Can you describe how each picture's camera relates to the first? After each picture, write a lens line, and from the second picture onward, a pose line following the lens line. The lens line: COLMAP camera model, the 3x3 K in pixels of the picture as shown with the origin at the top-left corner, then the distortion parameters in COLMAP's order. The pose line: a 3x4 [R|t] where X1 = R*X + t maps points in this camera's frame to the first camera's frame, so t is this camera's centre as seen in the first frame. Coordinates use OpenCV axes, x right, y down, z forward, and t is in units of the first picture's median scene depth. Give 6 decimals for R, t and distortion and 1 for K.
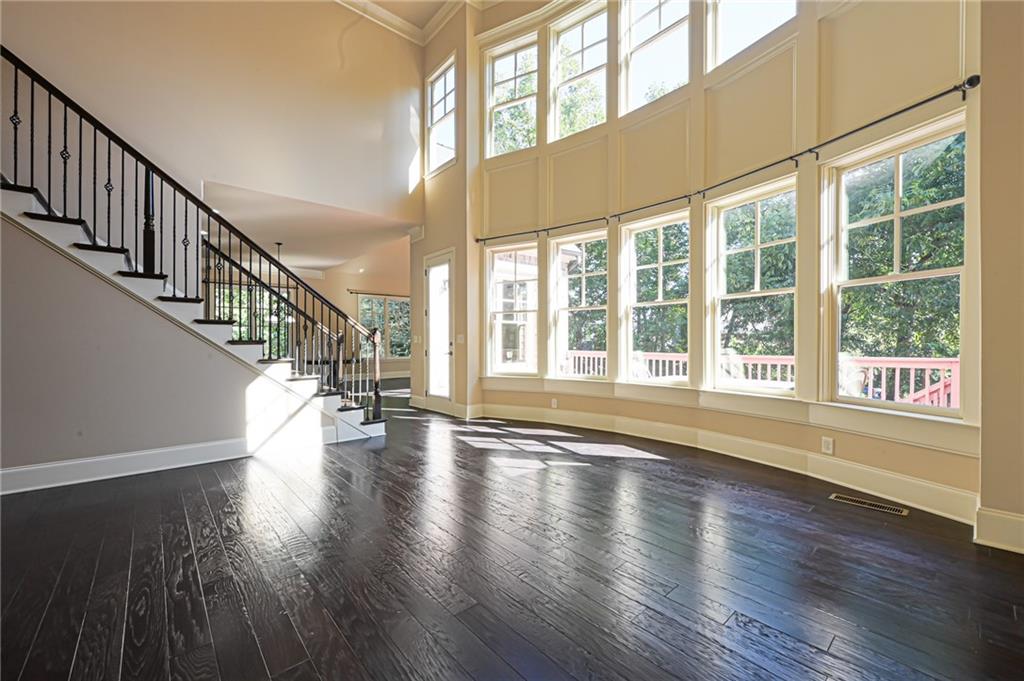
lens RADIAL K [[415.3, 0, 513.1], [0, 415.3, 344.3], [0, 0, 1]] dist [0.000948, 0.000044]
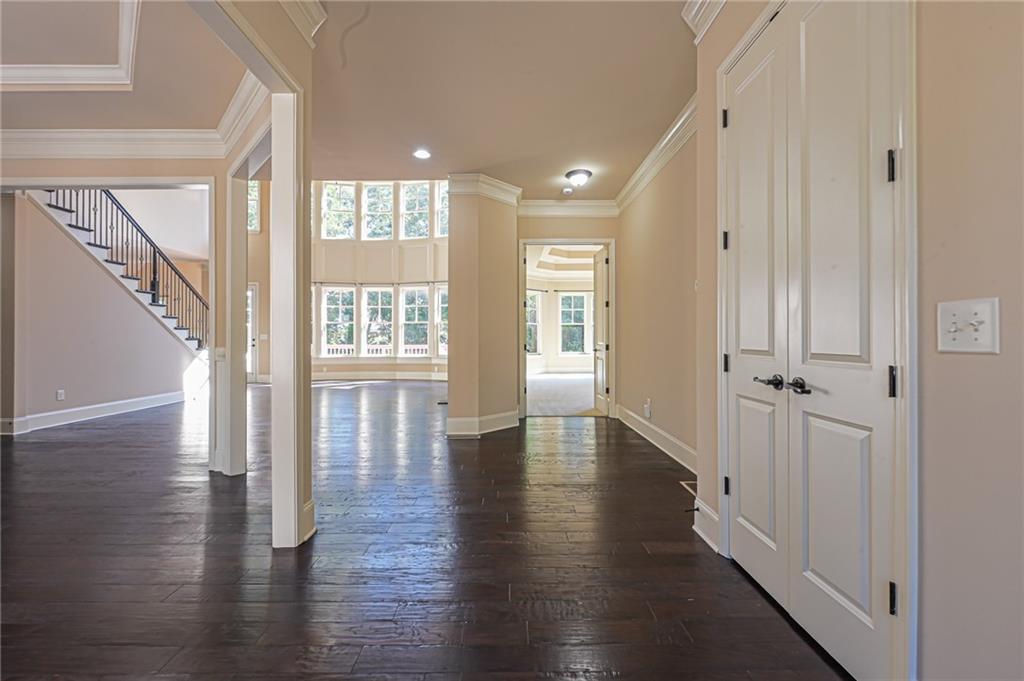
lens RADIAL K [[412.5, 0, 512.0], [0, 412.5, 340.5], [0, 0, 1]] dist [-0.000763, -0.000003]
pose [[0.654167, -0.003527, 0.756342, -1.045108], [0.001482, 0.999993, 0.003381, -0.003357], [-0.756349, -0.001091, 0.654167, -1.259082]]
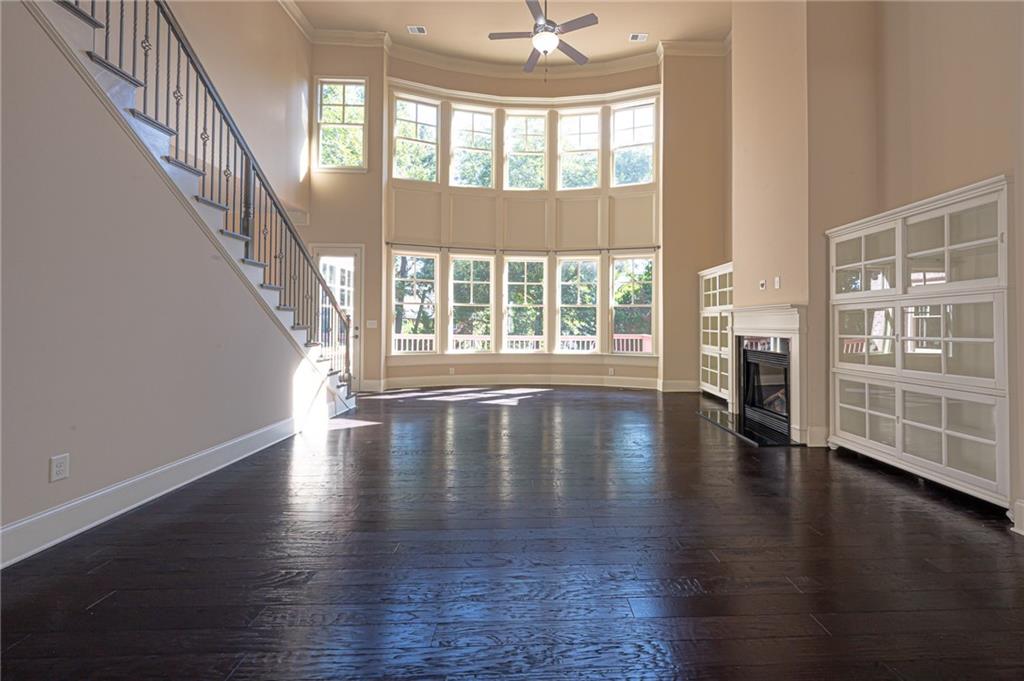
lens RADIAL K [[416.2, 0, 553.4], [0, 416.2, 320.2], [0, 0, 1]] dist [0.000848, 0.000010]
pose [[0.622589, 0.017821, 0.782346, -1.016183], [-0.007063, 0.999828, -0.017154, -0.011016], [-0.782517, 0.005155, 0.622608, -0.188464]]
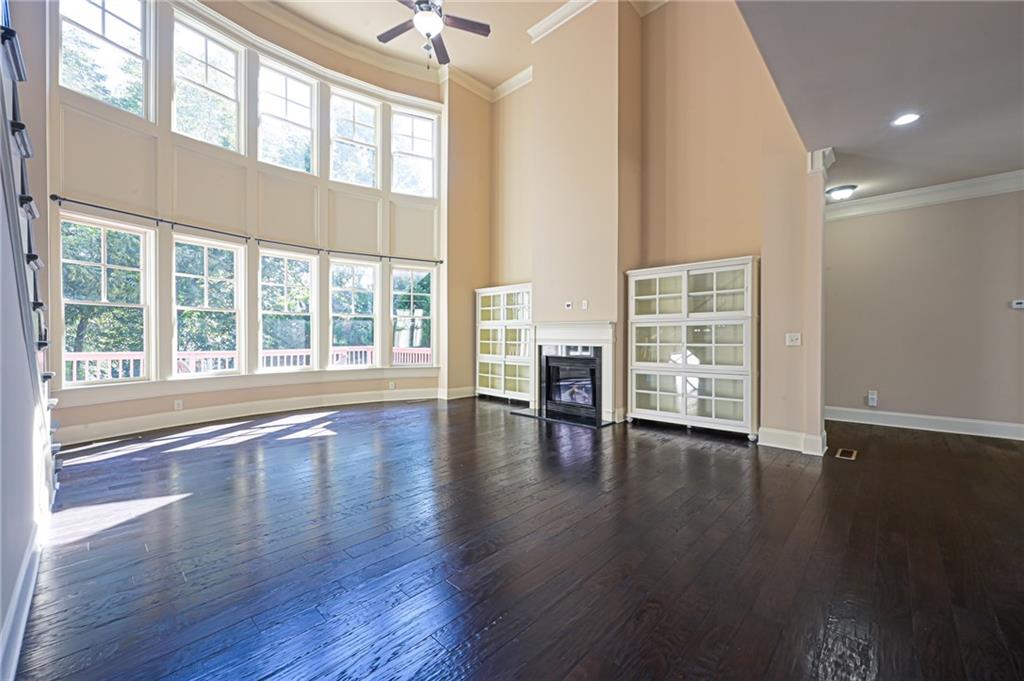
lens RADIAL K [[402.1, 0, 512.0], [0, 402.1, 340.5], [0, 0, 1]] dist [0.000423, 0.000059]
pose [[-0.094609, -0.002903, 0.995510, -1.159069], [0.000646, 0.999995, 0.002978, -0.012122], [-0.995514, 0.000925, -0.094607, 0.403724]]
